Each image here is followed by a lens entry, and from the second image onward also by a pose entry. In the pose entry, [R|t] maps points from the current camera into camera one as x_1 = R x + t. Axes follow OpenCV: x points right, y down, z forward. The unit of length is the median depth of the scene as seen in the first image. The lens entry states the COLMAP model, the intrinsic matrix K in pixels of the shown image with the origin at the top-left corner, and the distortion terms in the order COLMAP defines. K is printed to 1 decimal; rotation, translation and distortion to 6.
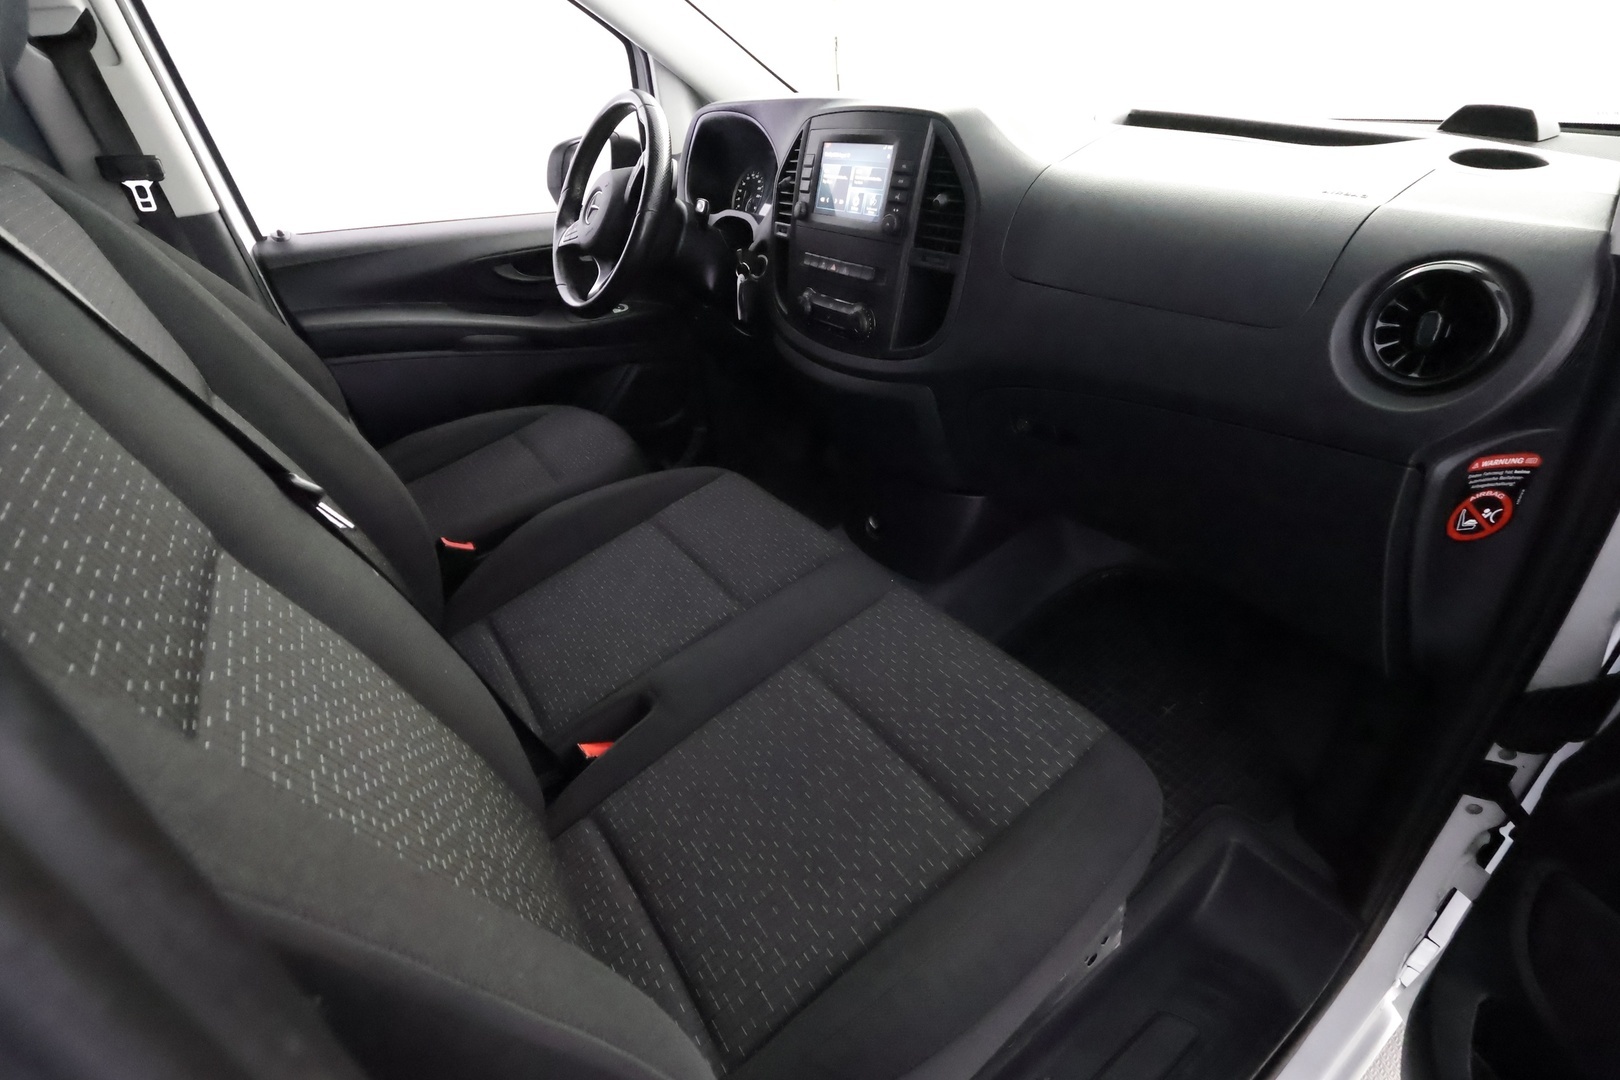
lens RADIAL K [[761.7, 0, 810.0], [0, 761.7, 540.0], [0, 0, 1]] dist [-0.001506, -0.000378]
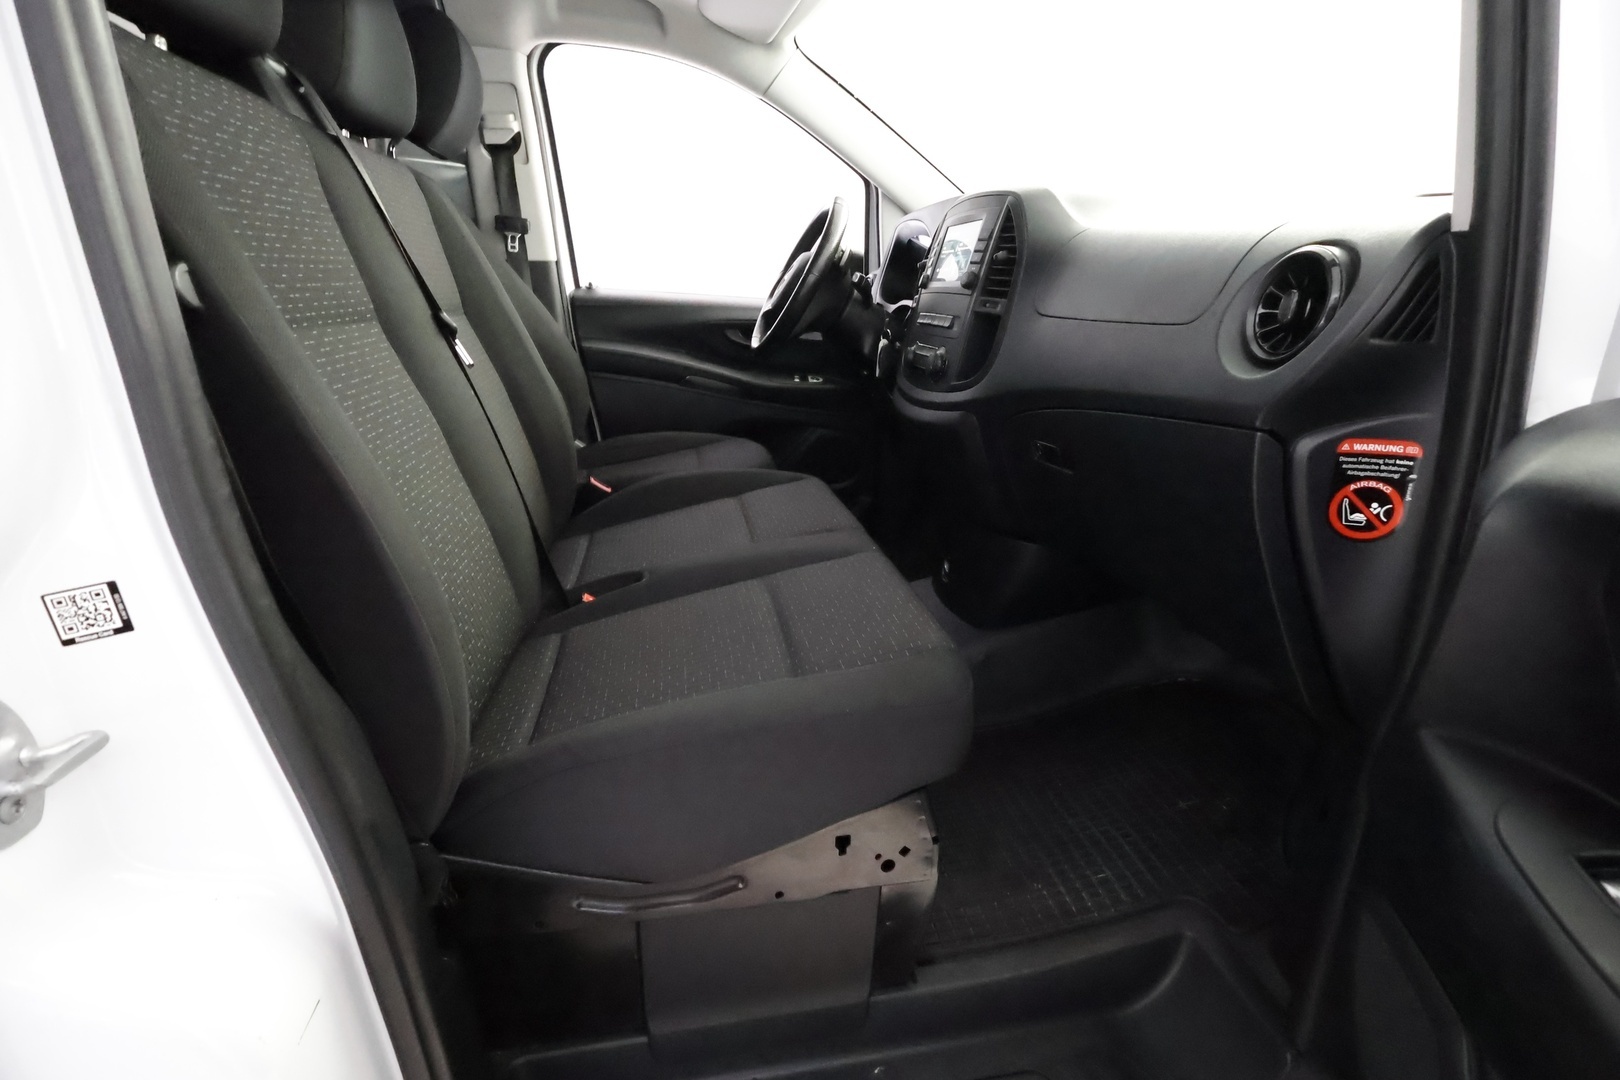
lens RADIAL K [[761.7, 0, 810.0], [0, 761.7, 540.0], [0, 0, 1]] dist [-0.001506, -0.000378]
pose [[0.906961, 0.198325, -0.371603, 0.386930], [-0.276658, 0.945722, -0.170499, 0.230413], [0.317619, 0.257443, 0.912602, -0.056750]]
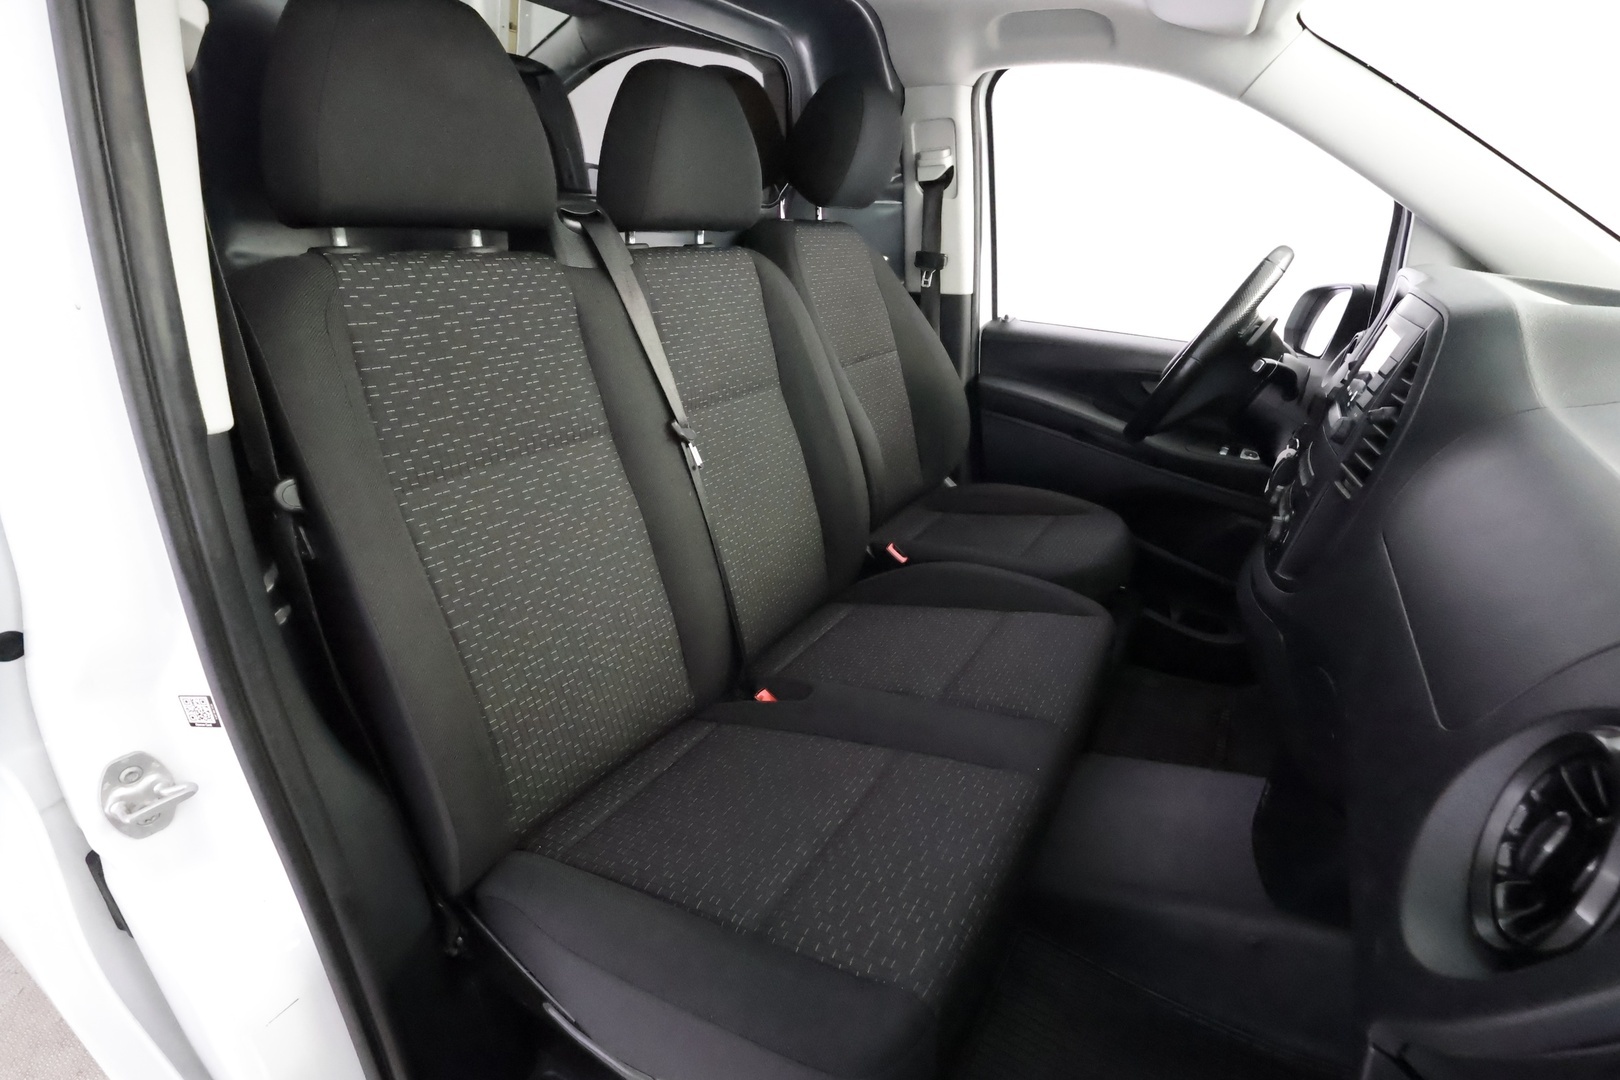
lens RADIAL K [[768.7, 0, 807.3], [0, 768.7, 528.2], [0, 0, 1]] dist [-0.002662, -0.000224]
pose [[0.396100, 0.396222, -0.828319, 0.558508], [-0.506623, 0.846670, 0.162734, -0.171989], [0.765792, 0.355187, 0.536101, 0.184386]]
